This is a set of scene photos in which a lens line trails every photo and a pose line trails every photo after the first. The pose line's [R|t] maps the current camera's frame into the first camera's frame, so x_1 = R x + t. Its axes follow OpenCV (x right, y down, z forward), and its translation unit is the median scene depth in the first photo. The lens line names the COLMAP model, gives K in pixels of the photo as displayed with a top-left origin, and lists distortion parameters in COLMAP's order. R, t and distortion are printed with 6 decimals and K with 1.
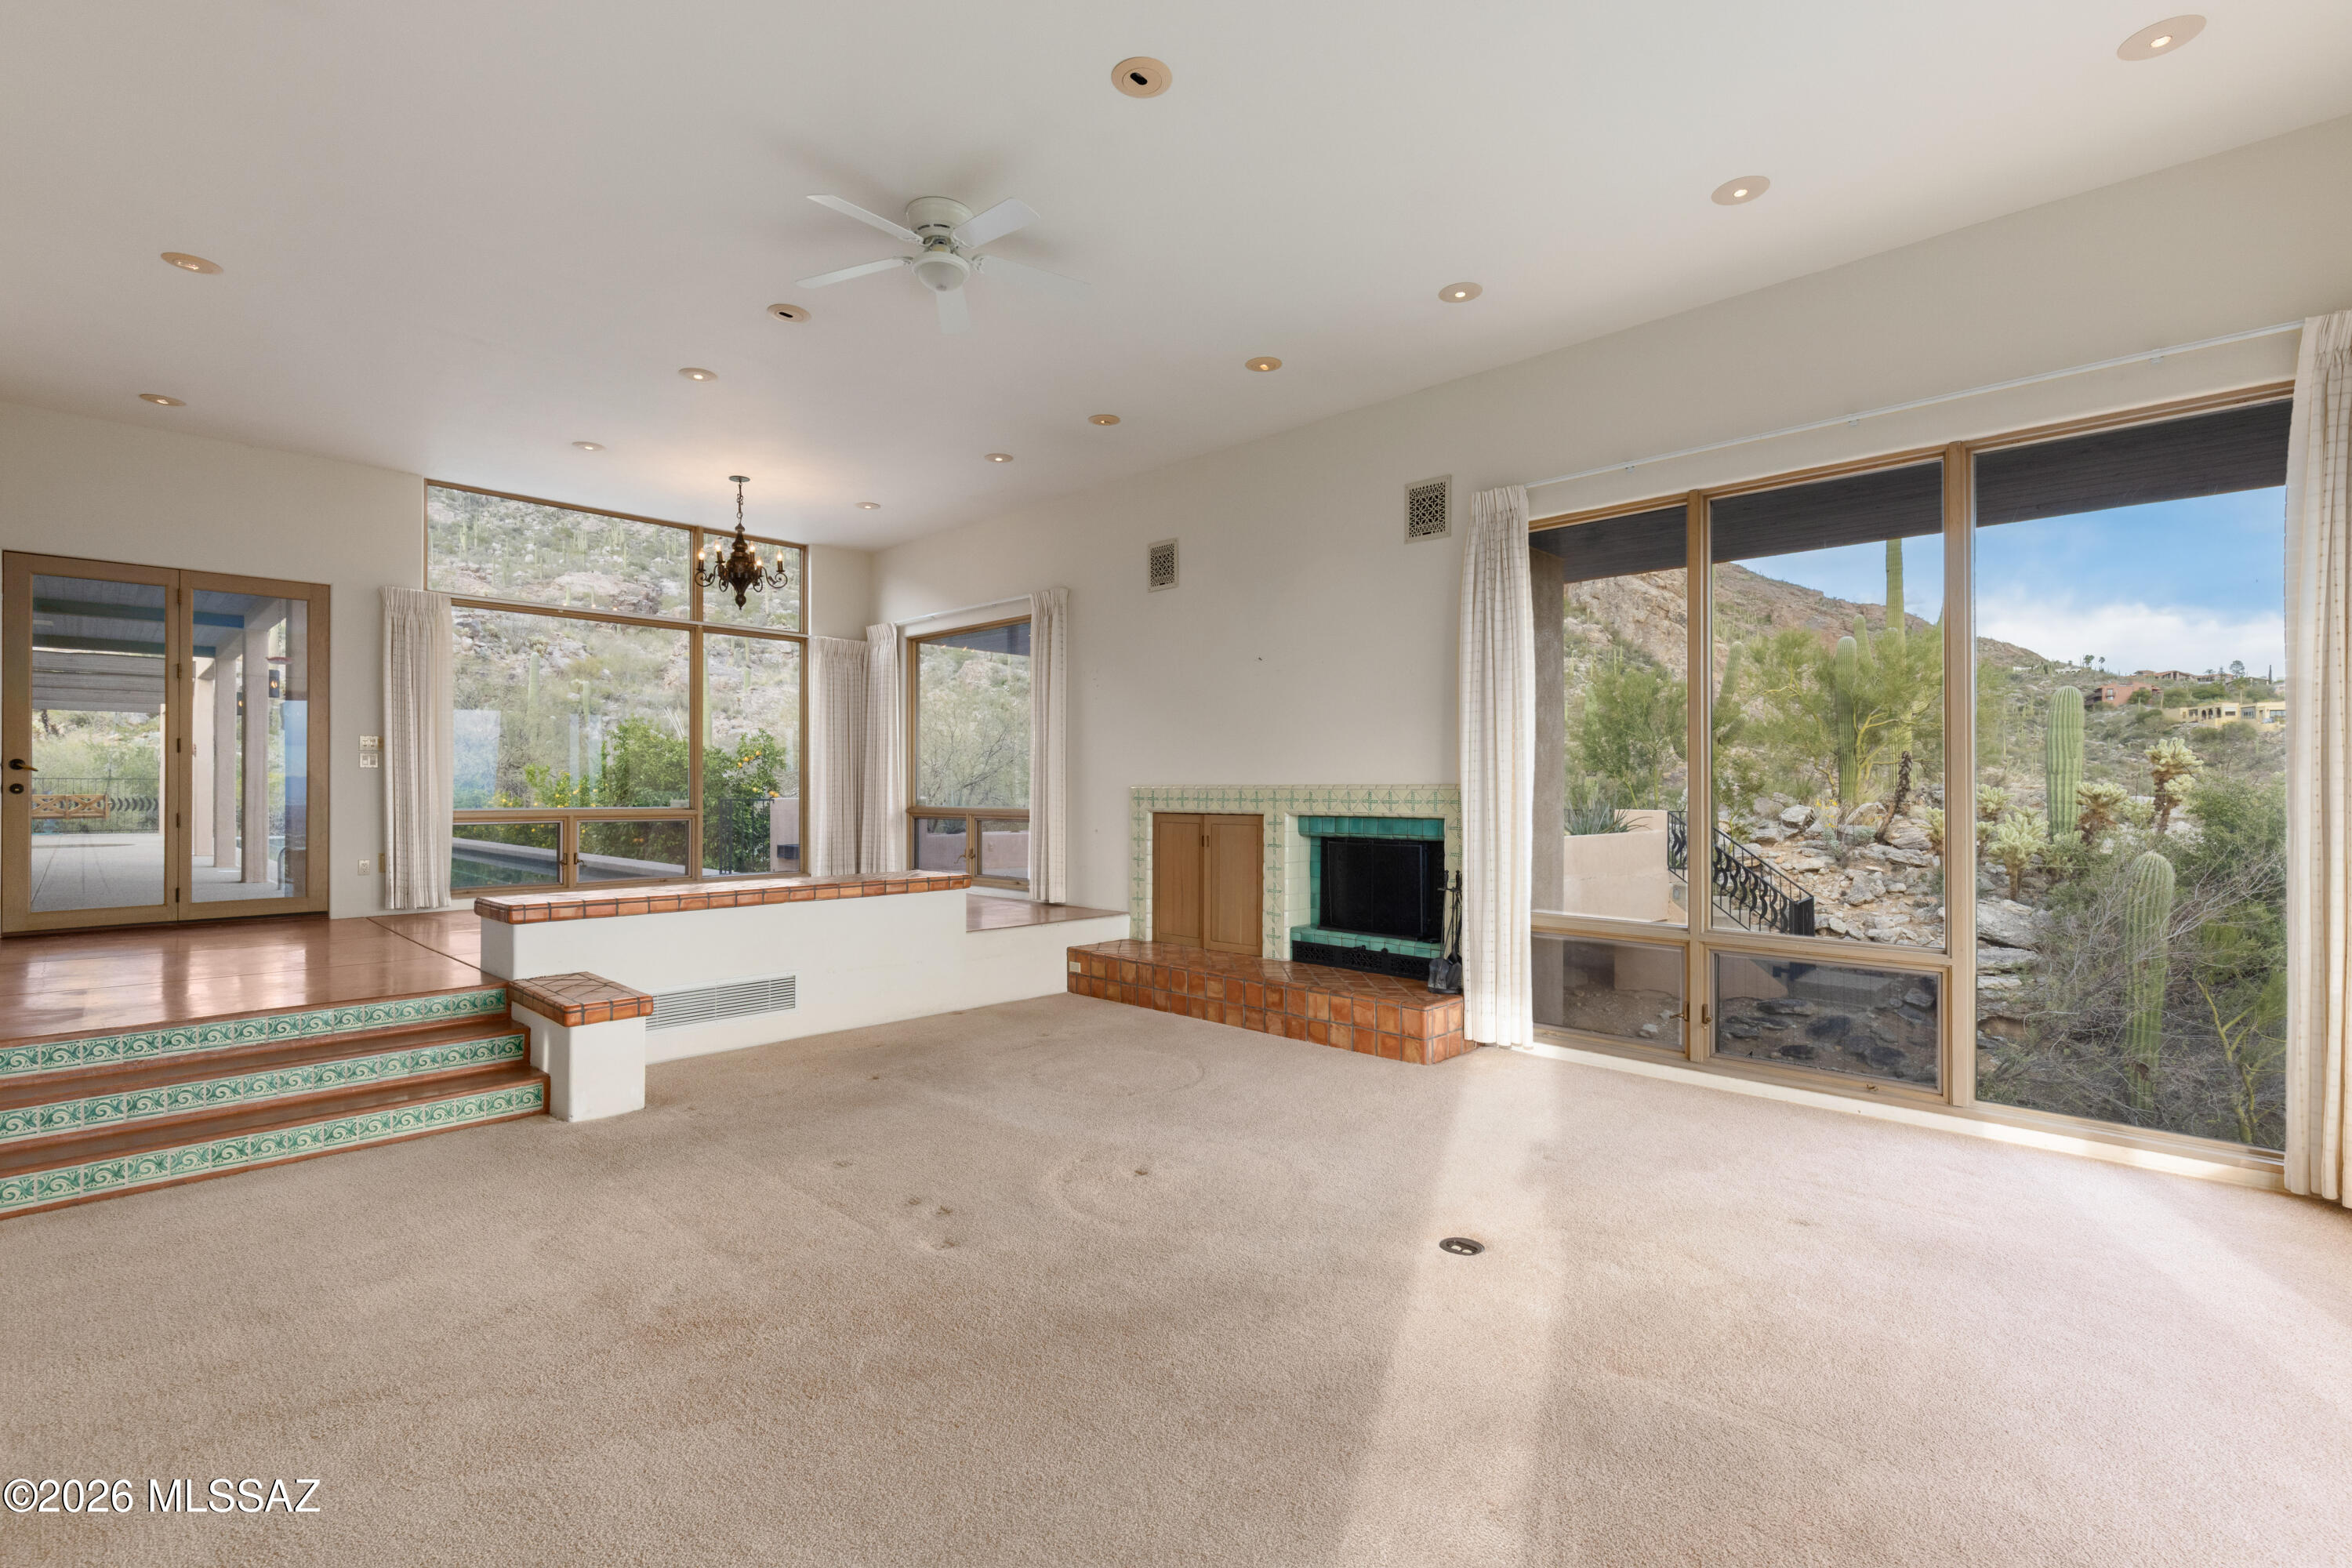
lens RADIAL K [[1060.7, 0, 1176.0], [0, 1060.7, 784.0], [0, 0, 1]] dist [0.001772, -0.000211]
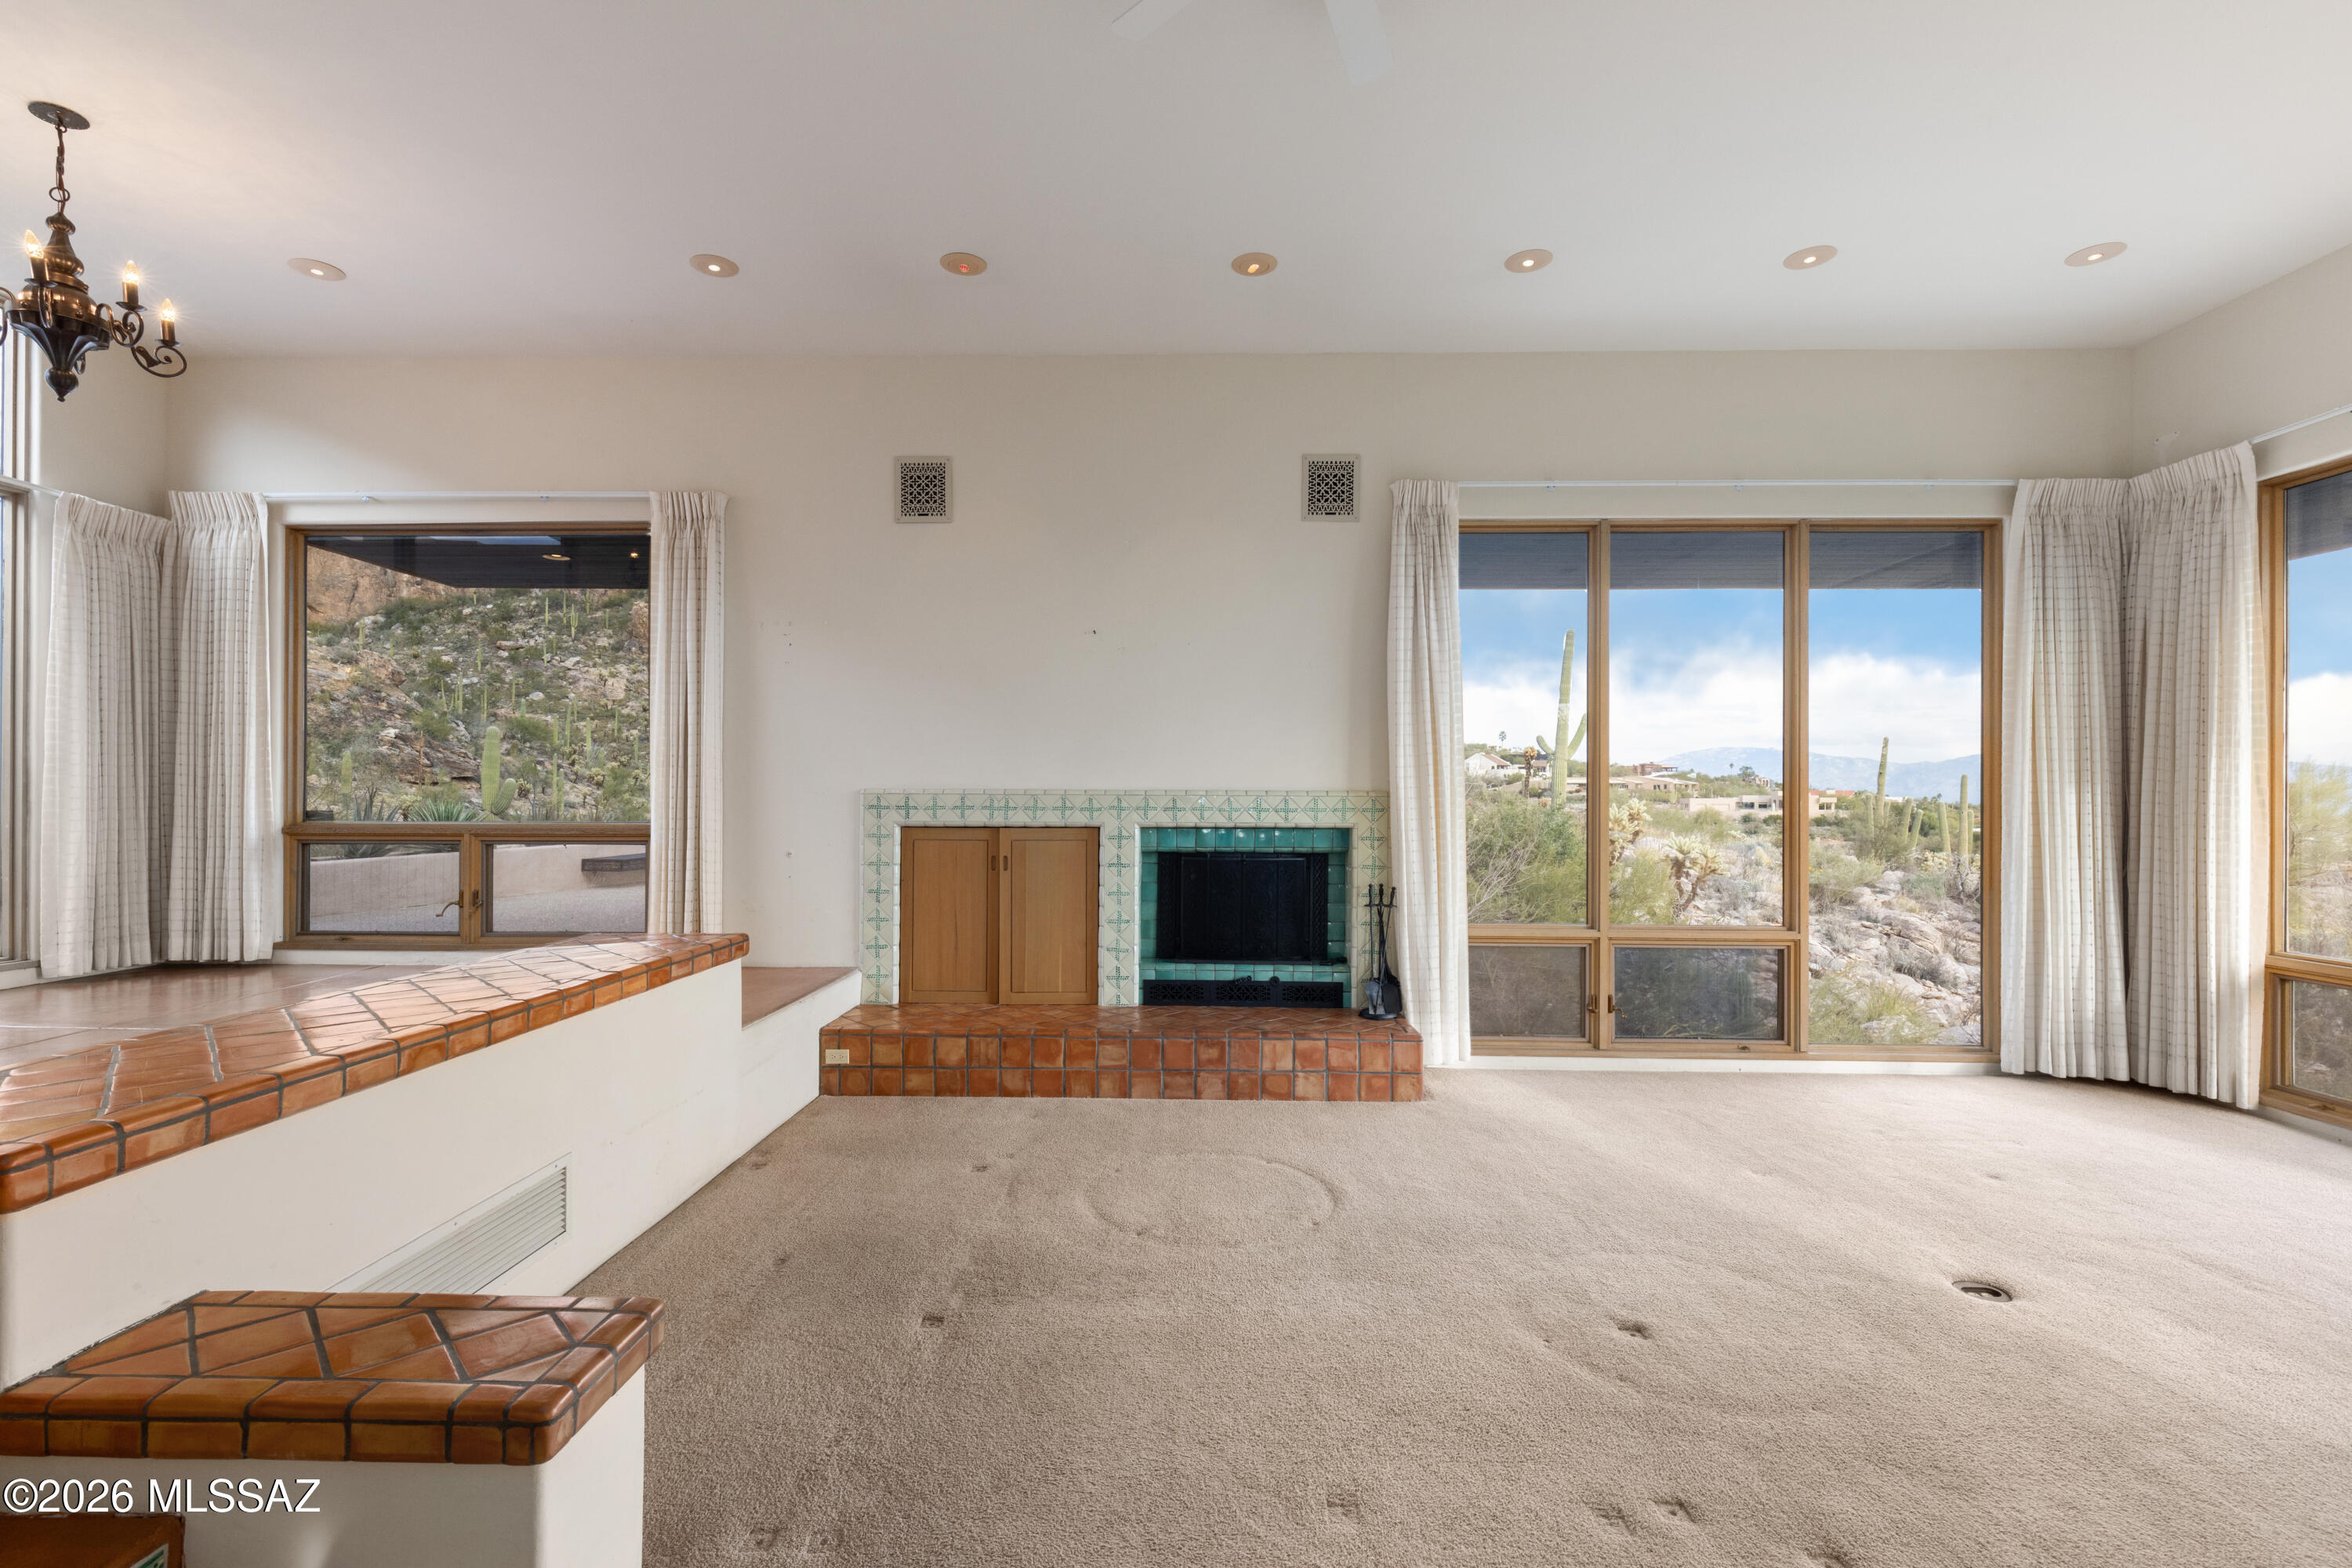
lens RADIAL K [[1052.3, 0, 1171.8], [0, 1052.3, 791.1], [0, 0, 1]] dist [0.004733, -0.000362]
pose [[0.734407, 0.005846, 0.678684, -0.423289], [-0.006973, 0.999975, -0.001068, 0.002530], [-0.678673, -0.003948, 0.734430, 0.386463]]
